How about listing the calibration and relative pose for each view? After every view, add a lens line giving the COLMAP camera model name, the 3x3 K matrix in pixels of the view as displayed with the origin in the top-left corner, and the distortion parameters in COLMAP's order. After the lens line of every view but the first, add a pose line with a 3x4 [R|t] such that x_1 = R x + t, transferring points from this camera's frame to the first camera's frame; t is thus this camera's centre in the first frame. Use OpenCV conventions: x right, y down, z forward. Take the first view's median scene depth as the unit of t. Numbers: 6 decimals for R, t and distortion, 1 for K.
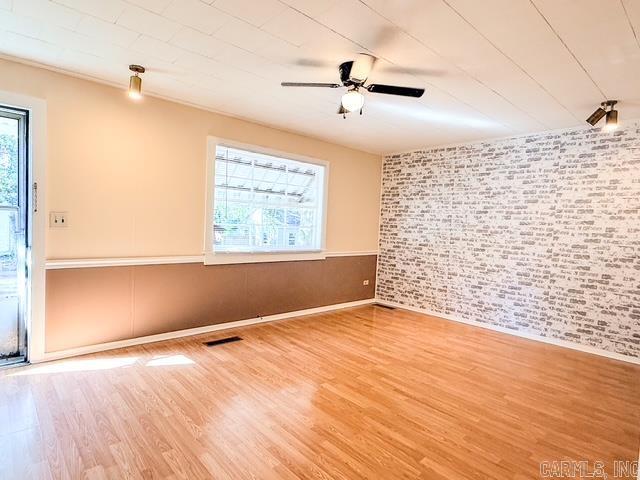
lens RADIAL K [[360.3, 0, 319.9], [0, 360.3, 237.9], [0, 0, 1]] dist [0.002441, 0.000374]
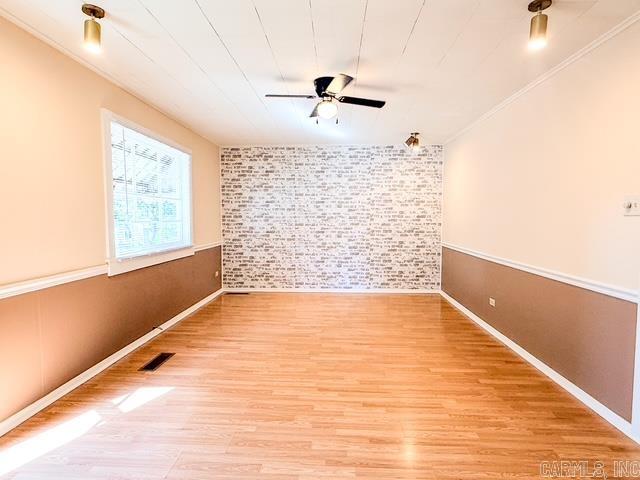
lens RADIAL K [[360.3, 0, 318.3], [0, 360.3, 237.1], [0, 0, 1]] dist [0.002441, 0.000374]
pose [[0.711162, -0.083140, 0.698095, -0.483768], [0.060095, 0.996537, 0.057464, -0.024083], [-0.700455, 0.001086, 0.713695, 0.116252]]
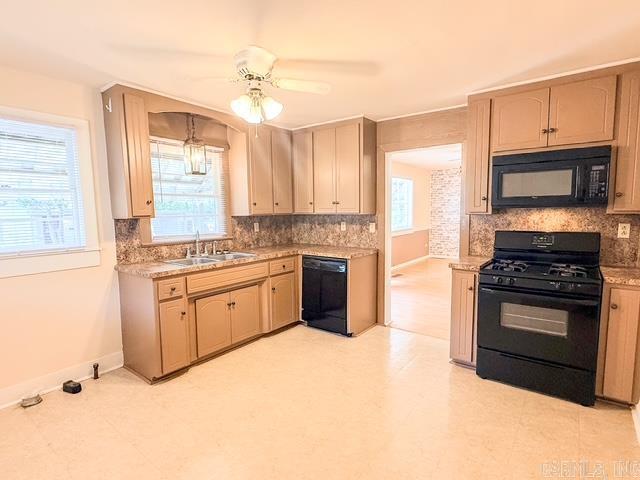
lens RADIAL K [[330.9, 0, 319.1], [0, 330.9, 240.7], [0, 0, 1]] dist [-0.001722, -0.000258]
pose [[0.982683, -0.076077, 0.168956, -0.845977], [0.066488, 0.995877, 0.061713, -0.039624], [-0.172954, -0.049411, 0.983690, -0.606121]]
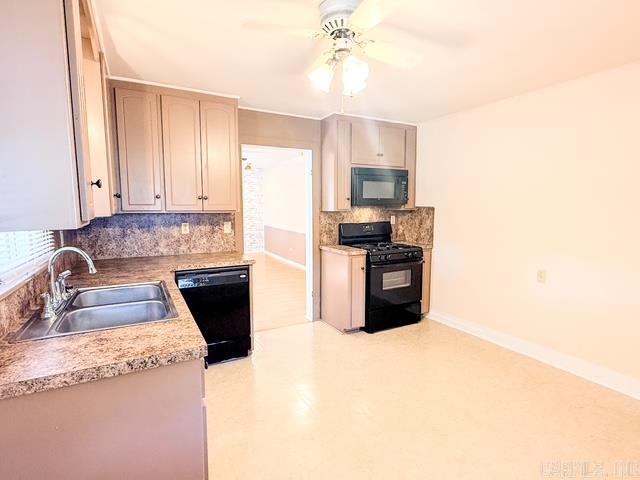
lens RADIAL K [[330.9, 0, 318.0], [0, 330.9, 241.2], [0, 0, 1]] dist [-0.001722, -0.000258]
pose [[0.244141, -0.153043, 0.957587, -1.252299], [0.053189, 0.988095, 0.144358, -0.079449], [-0.968280, 0.015689, 0.249375, -0.140641]]
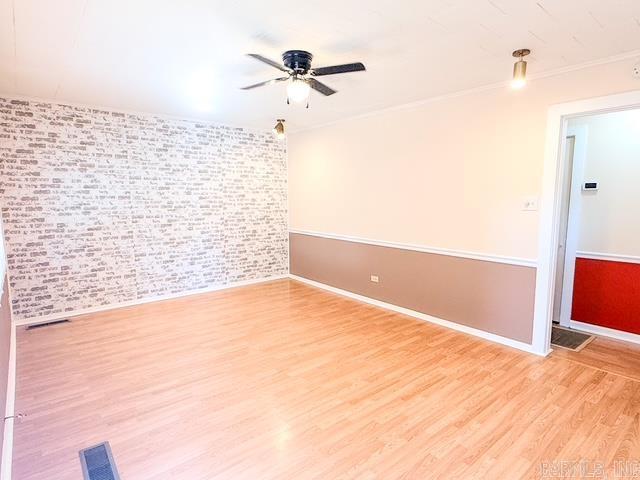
lens RADIAL K [[360.3, 0, 320.2], [0, 360.3, 237.4], [0, 0, 1]] dist [0.002441, 0.000374]
pose [[0.051087, -0.159834, 0.985821, -0.598454], [0.045075, 0.986473, 0.157603, -0.081332], [-0.997677, 0.036384, 0.057600, 0.555957]]
